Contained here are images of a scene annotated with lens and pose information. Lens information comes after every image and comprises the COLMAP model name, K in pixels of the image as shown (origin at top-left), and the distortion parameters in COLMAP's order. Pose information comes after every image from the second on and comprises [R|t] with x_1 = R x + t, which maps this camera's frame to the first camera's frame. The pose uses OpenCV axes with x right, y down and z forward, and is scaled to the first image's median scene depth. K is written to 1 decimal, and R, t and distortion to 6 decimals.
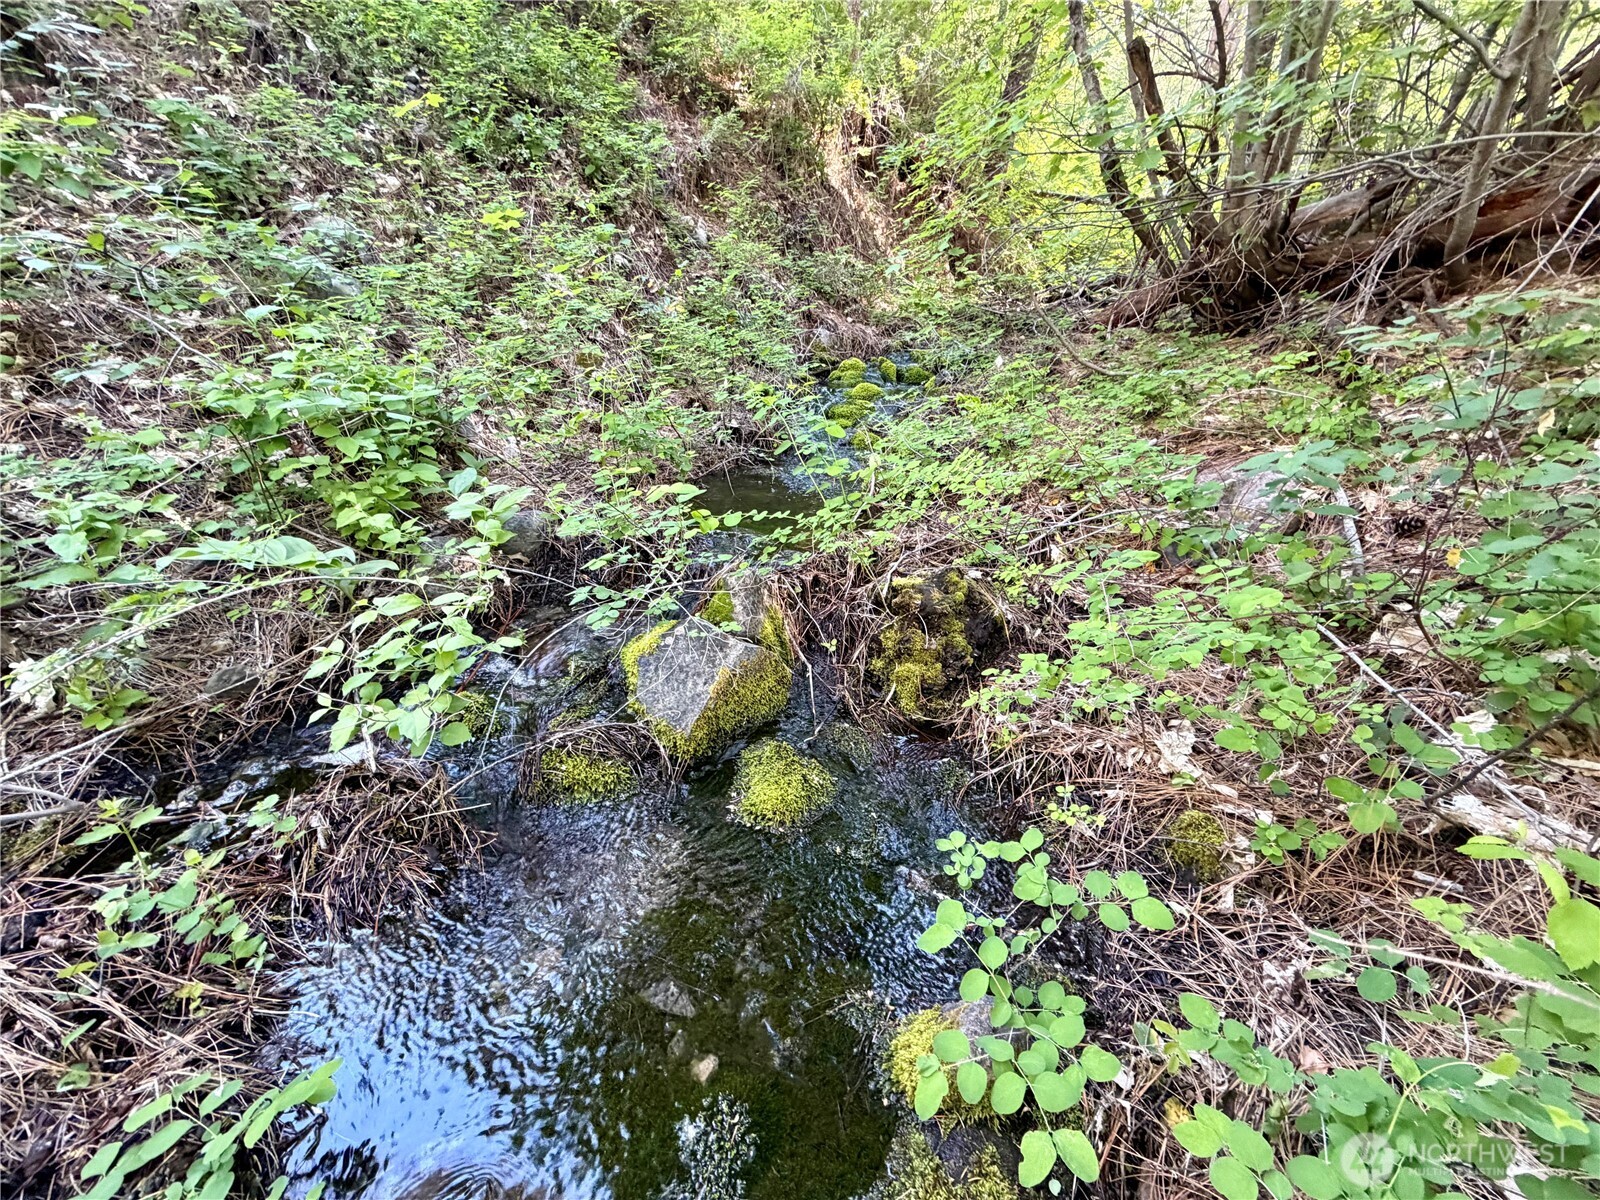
lens RADIAL K [[635.6, 0, 801.7], [0, 635.6, 602.3], [0, 0, 1]] dist [-0.001525, -0.000321]
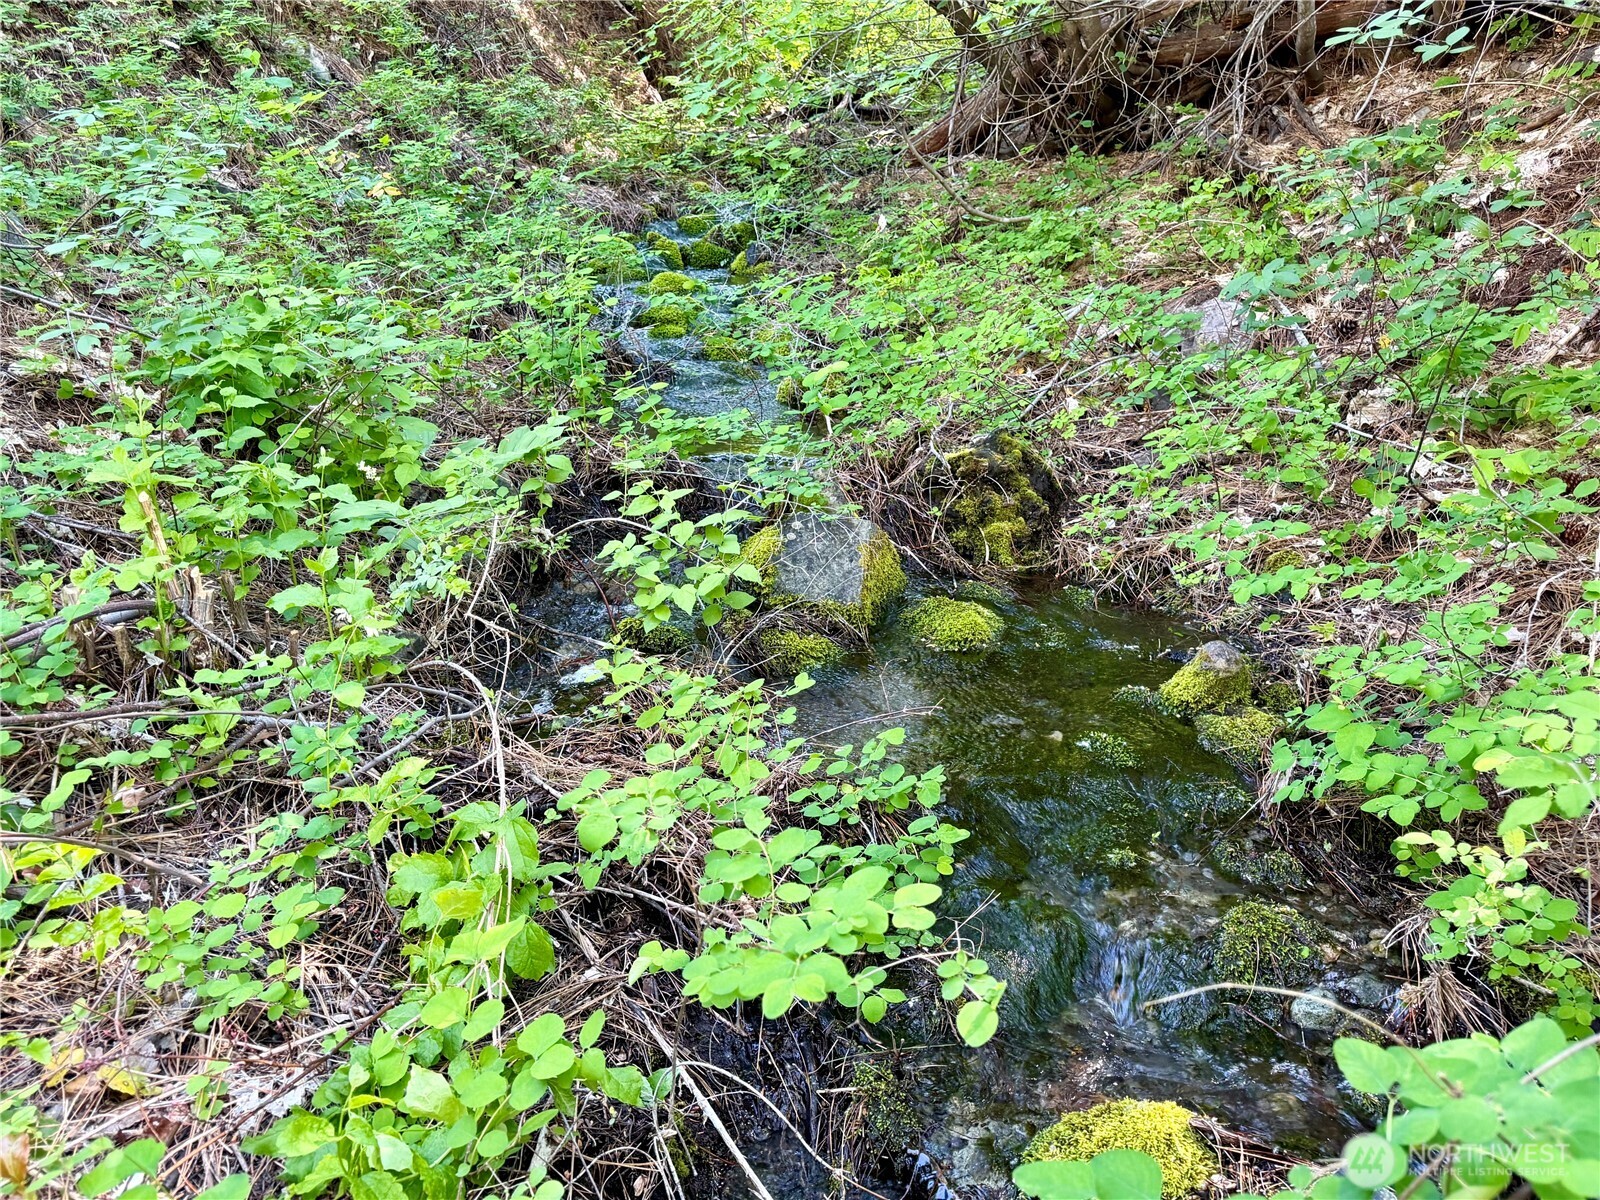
lens RADIAL K [[1219.7, 0, 800.0], [0, 1219.7, 600.0], [0, 0, 1]] dist [0.092311, -0.161159]
pose [[0.920141, -0.207716, 0.331955, -0.314350], [0.230178, 0.972705, -0.029370, 0.080026], [-0.316794, 0.103433, 0.942838, -0.290651]]
